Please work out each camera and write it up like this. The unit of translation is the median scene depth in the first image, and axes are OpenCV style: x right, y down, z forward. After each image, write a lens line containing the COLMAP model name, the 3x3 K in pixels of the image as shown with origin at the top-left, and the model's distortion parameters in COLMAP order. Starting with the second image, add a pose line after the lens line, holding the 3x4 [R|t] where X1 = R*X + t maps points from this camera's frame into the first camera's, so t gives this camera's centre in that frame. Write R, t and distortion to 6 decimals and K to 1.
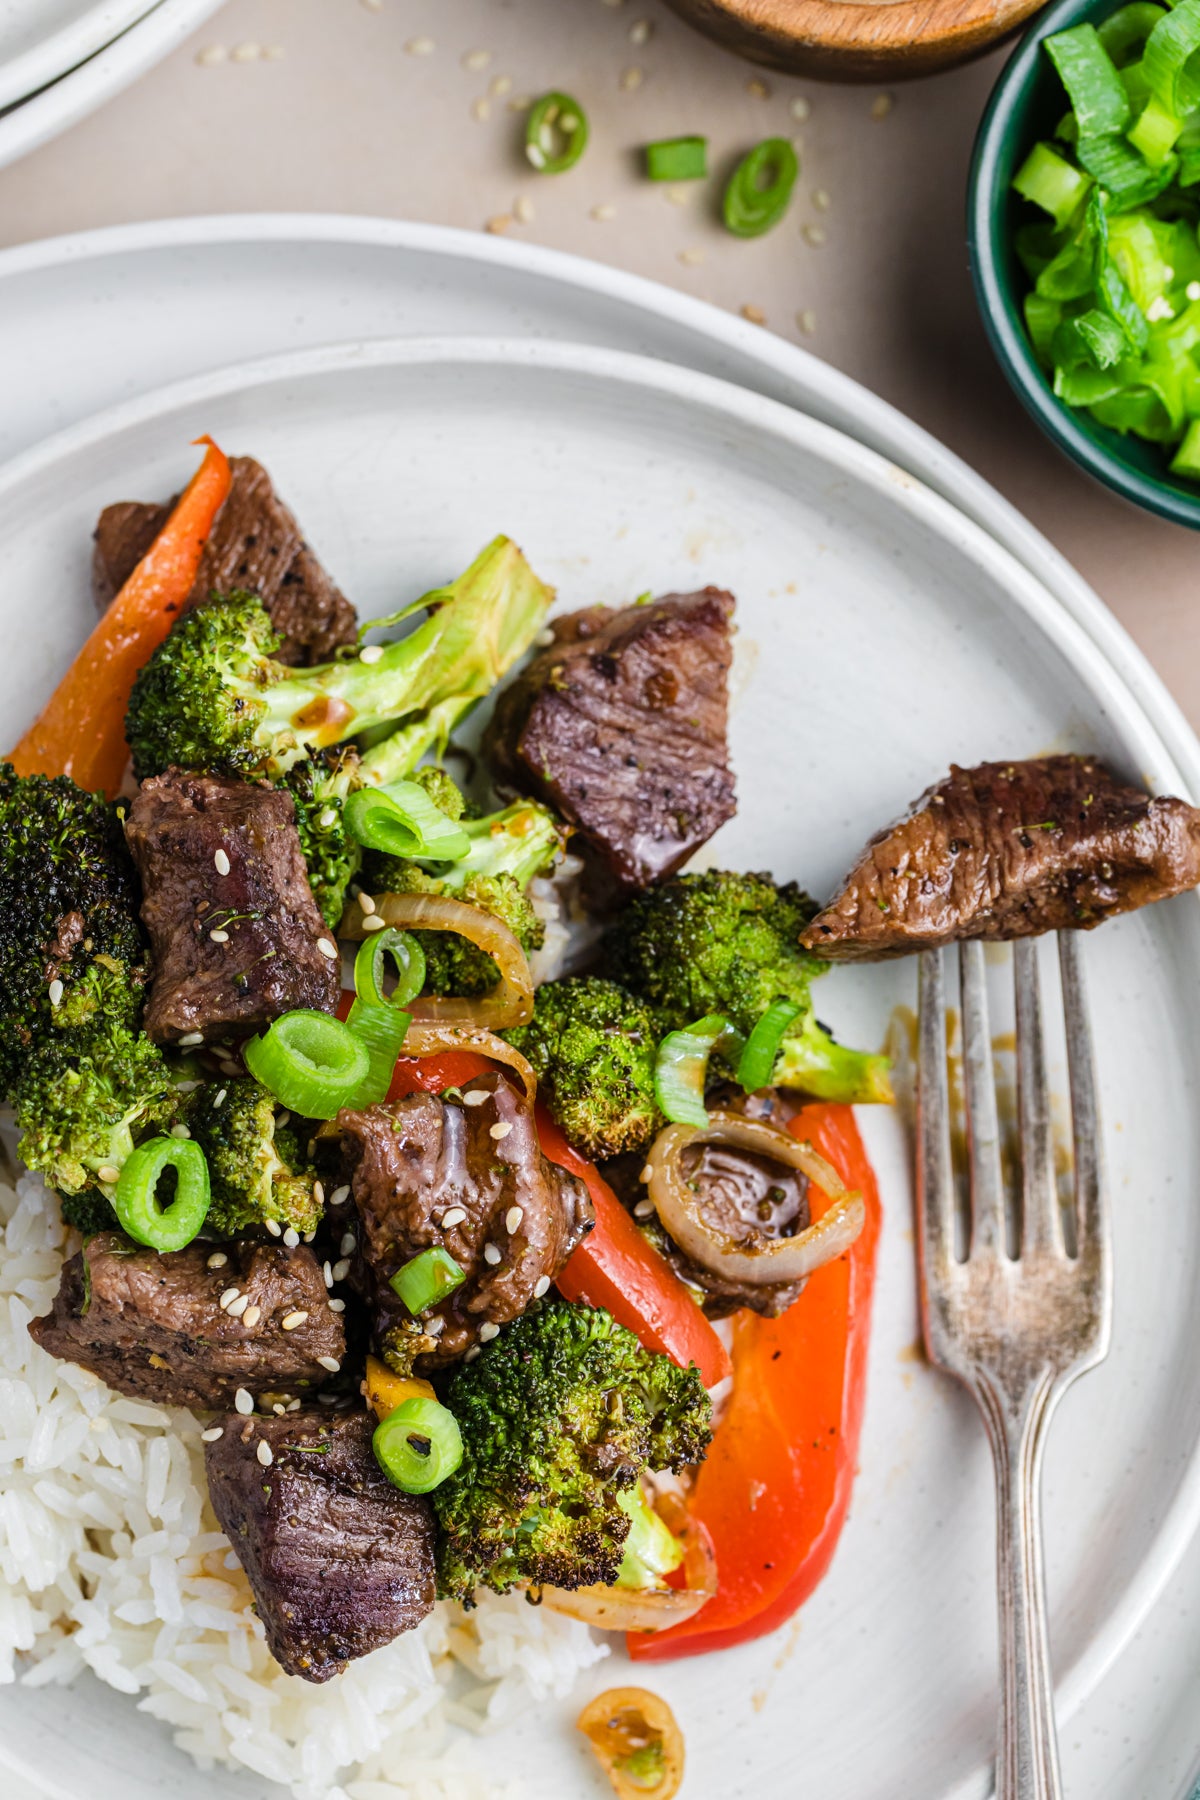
lens RADIAL K [[6469.1, 0, 600.0], [0, 6469.1, 900.0], [0, 0, 1]] dist [-0.024780, 2.195262]
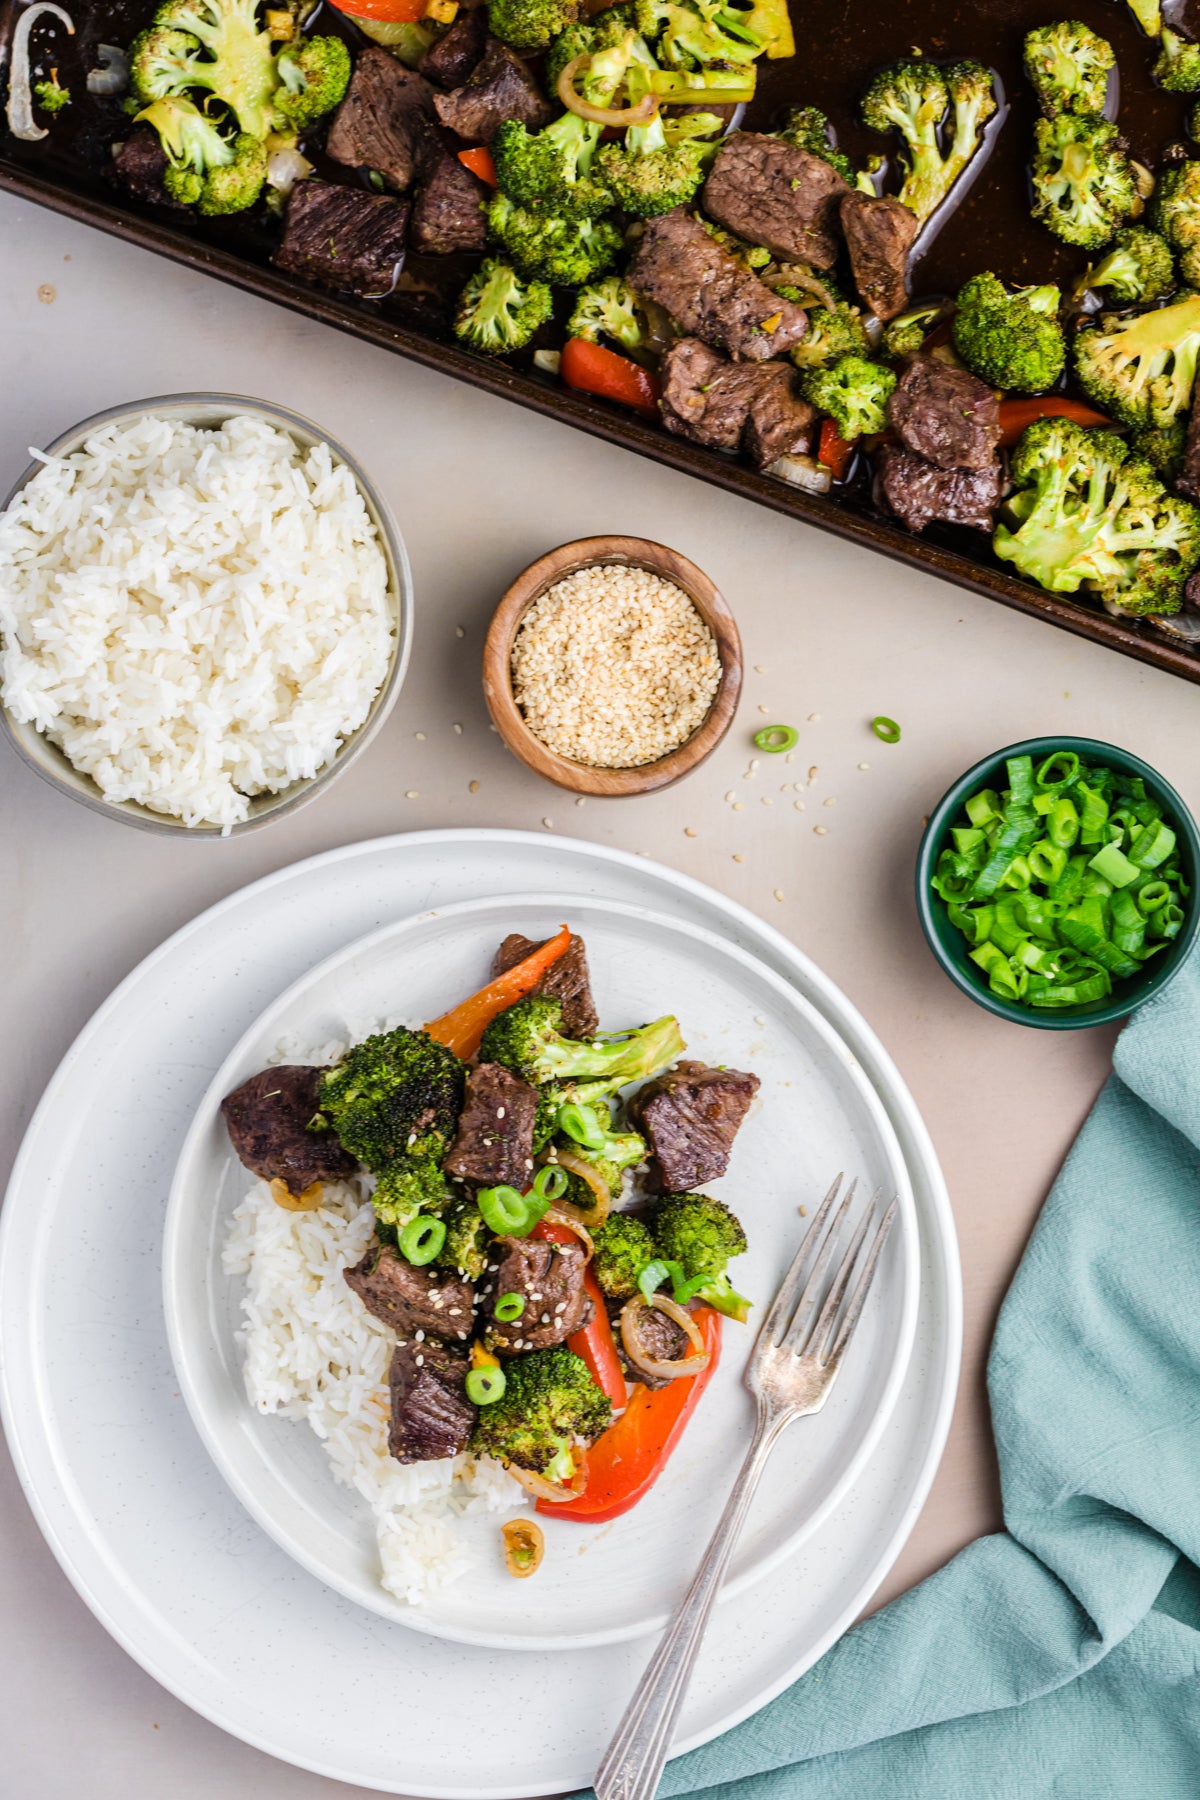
lens RADIAL K [[6469.1, 0, 600.0], [0, 6469.1, 900.0], [0, 0, 1]] dist [-0.024780, 2.195262]
pose [[0.926069, 0.376482, -0.025636, 0.003632], [-0.376410, 0.926421, 0.007764, -0.103824], [0.026673, 0.002460, 0.999641, -1.242634]]
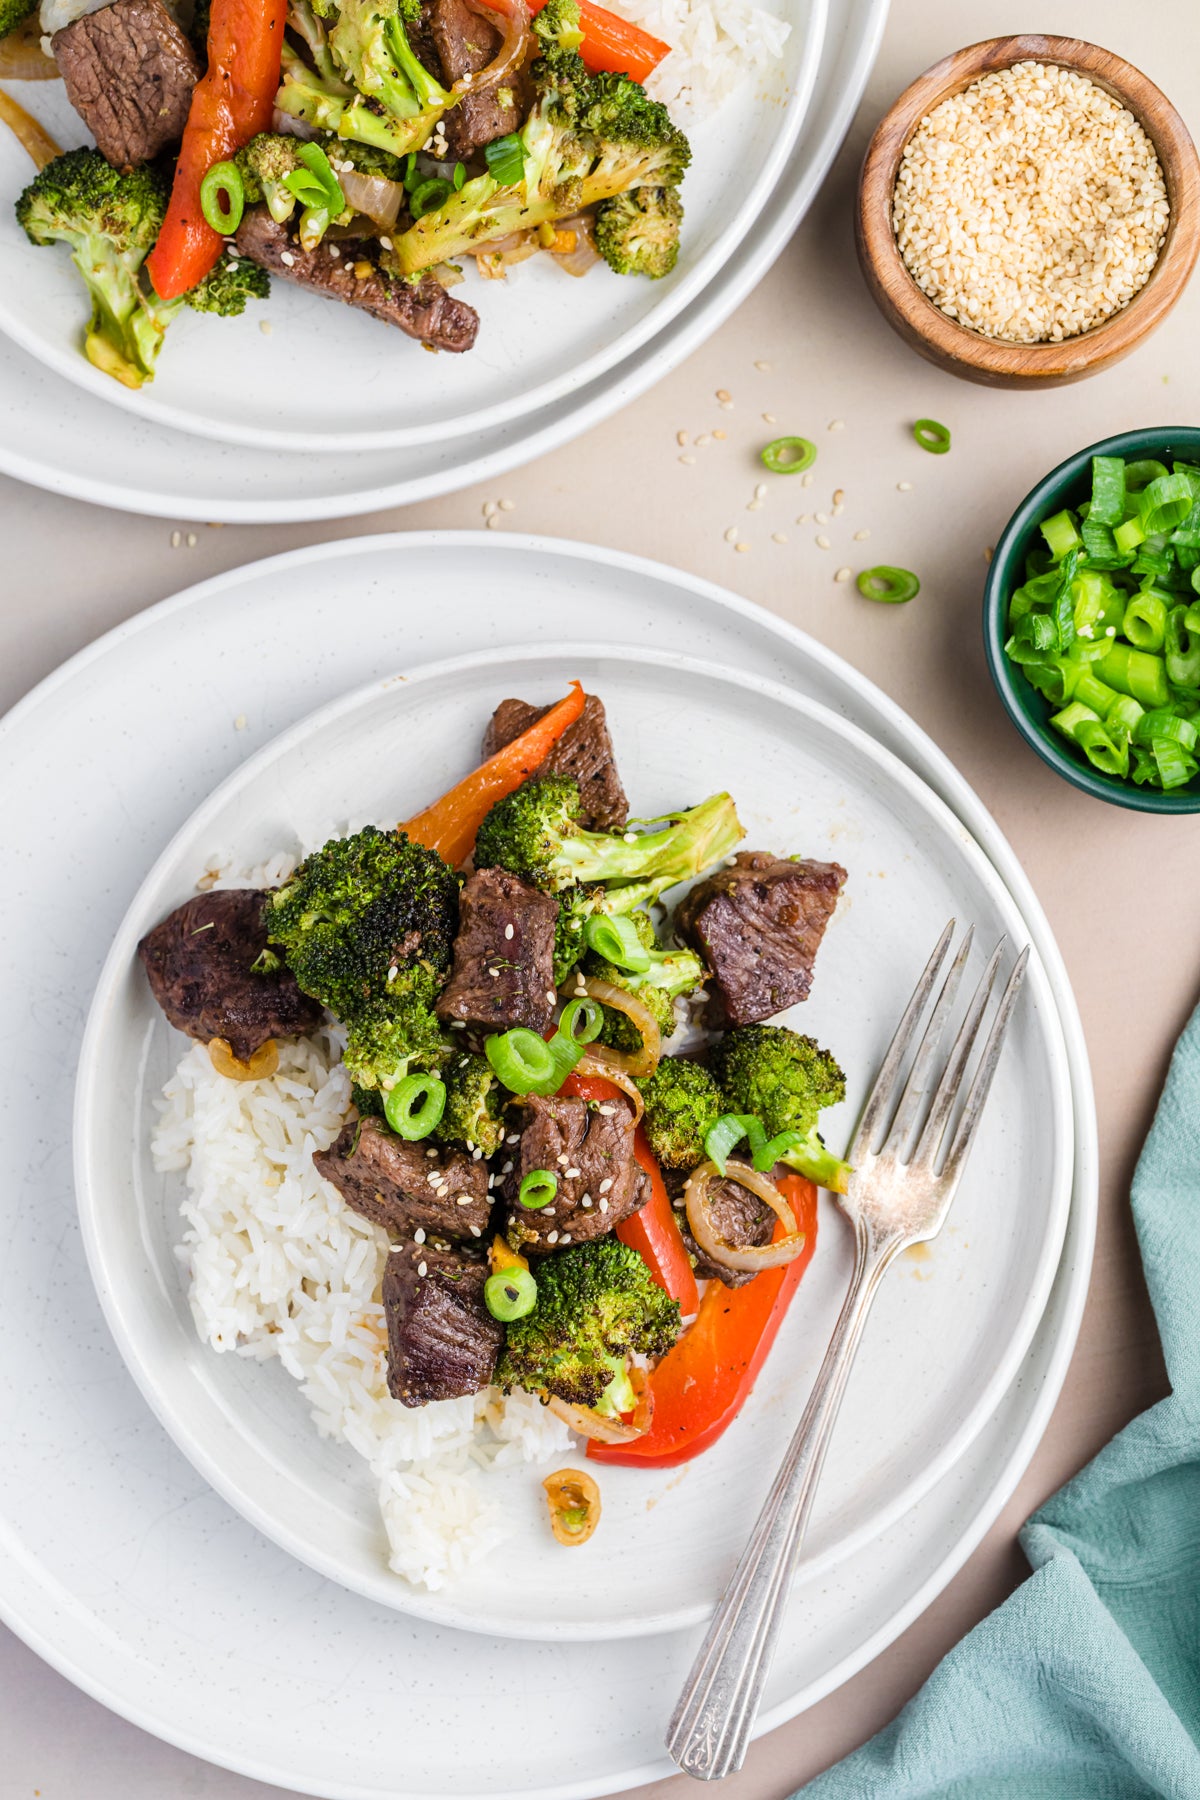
lens RADIAL K [[6469.1, 0, 600.0], [0, 6469.1, 900.0], [0, 0, 1]] dist [-0.024780, 2.195262]
pose [[0.948157, 0.317582, -0.011832, -0.018132], [-0.317418, 0.948184, 0.013890, -0.044232], [0.015630, -0.009414, 0.999834, -0.688542]]
